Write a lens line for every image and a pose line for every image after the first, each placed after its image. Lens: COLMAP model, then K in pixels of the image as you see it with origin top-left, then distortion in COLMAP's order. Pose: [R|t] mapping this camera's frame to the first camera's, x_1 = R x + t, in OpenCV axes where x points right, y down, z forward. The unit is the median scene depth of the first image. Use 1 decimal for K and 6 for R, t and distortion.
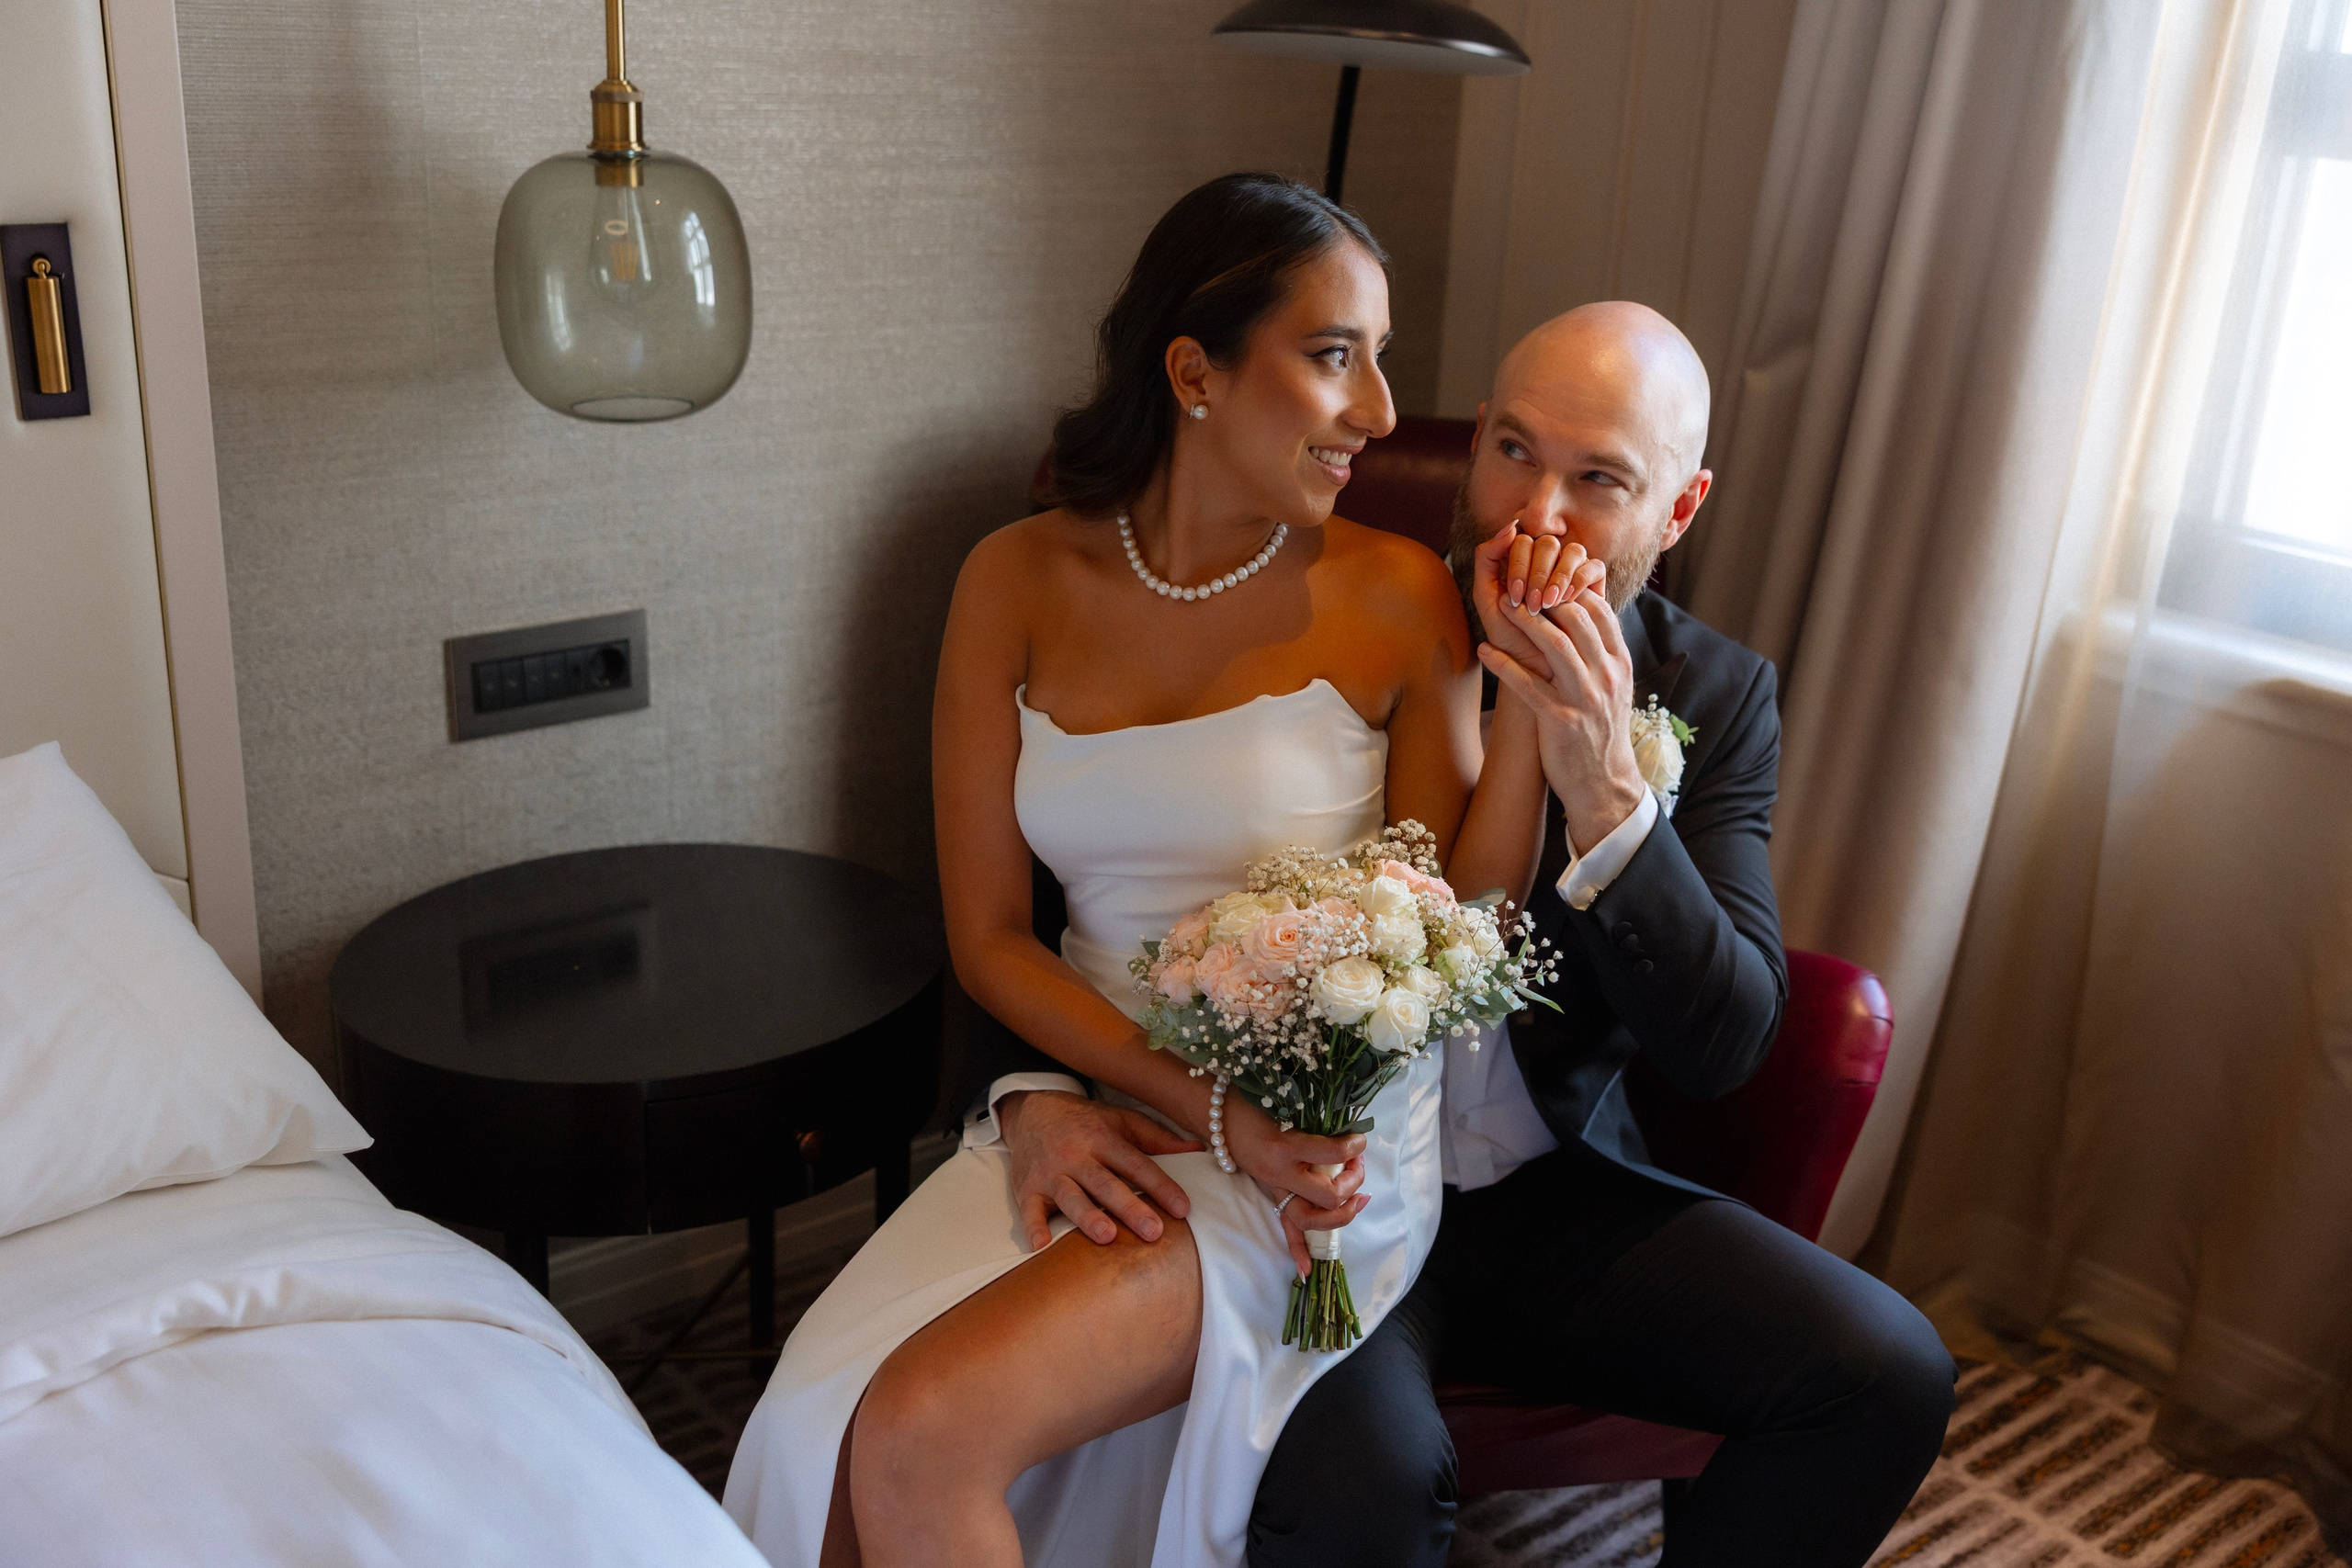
lens RADIAL K [[2413.7, 0, 1175.1], [0, 2413.7, 775.8], [0, 0, 1]] dist [0.009277, 0.000000]
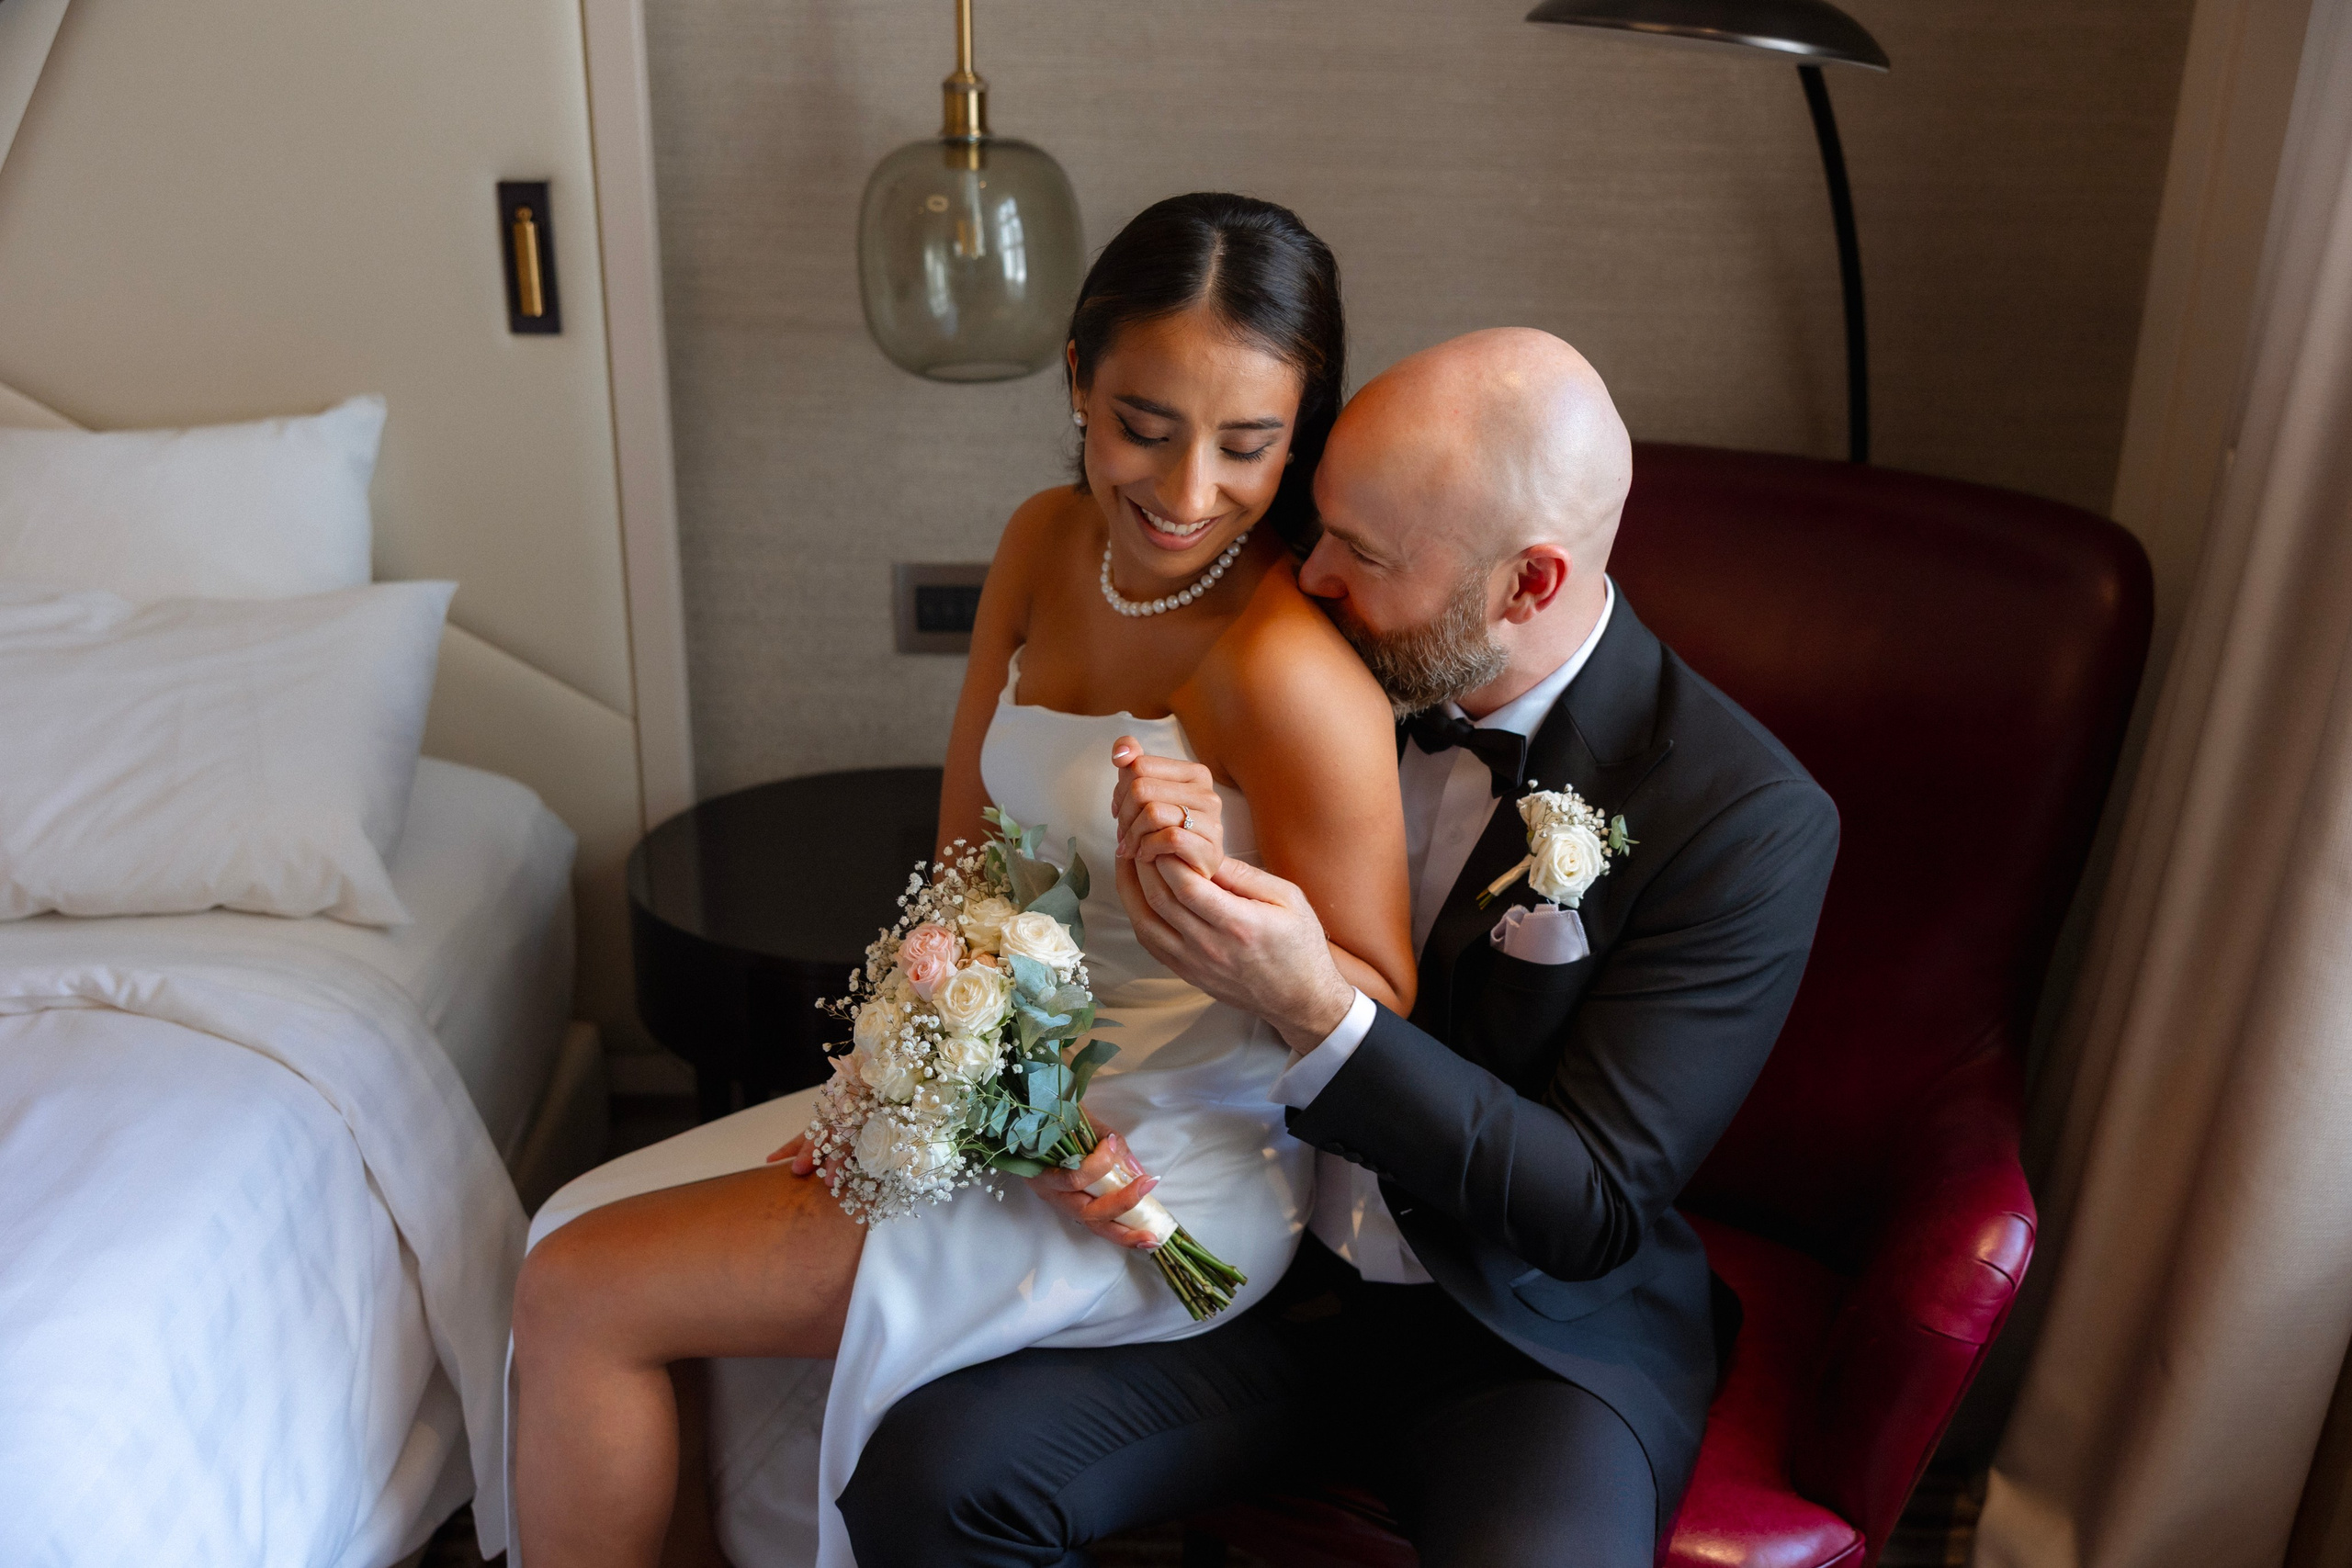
lens RADIAL K [[2354.8, 0, 1175.0], [0, 2354.8, 793.4], [0, 0, 1]] dist [0.017087, 0.000000]
pose [[0.772434, 0.191925, -0.605401, 0.560086], [-0.189795, 0.979442, 0.068345, -0.056970], [0.606072, 0.062110, 0.792981, 0.224024]]
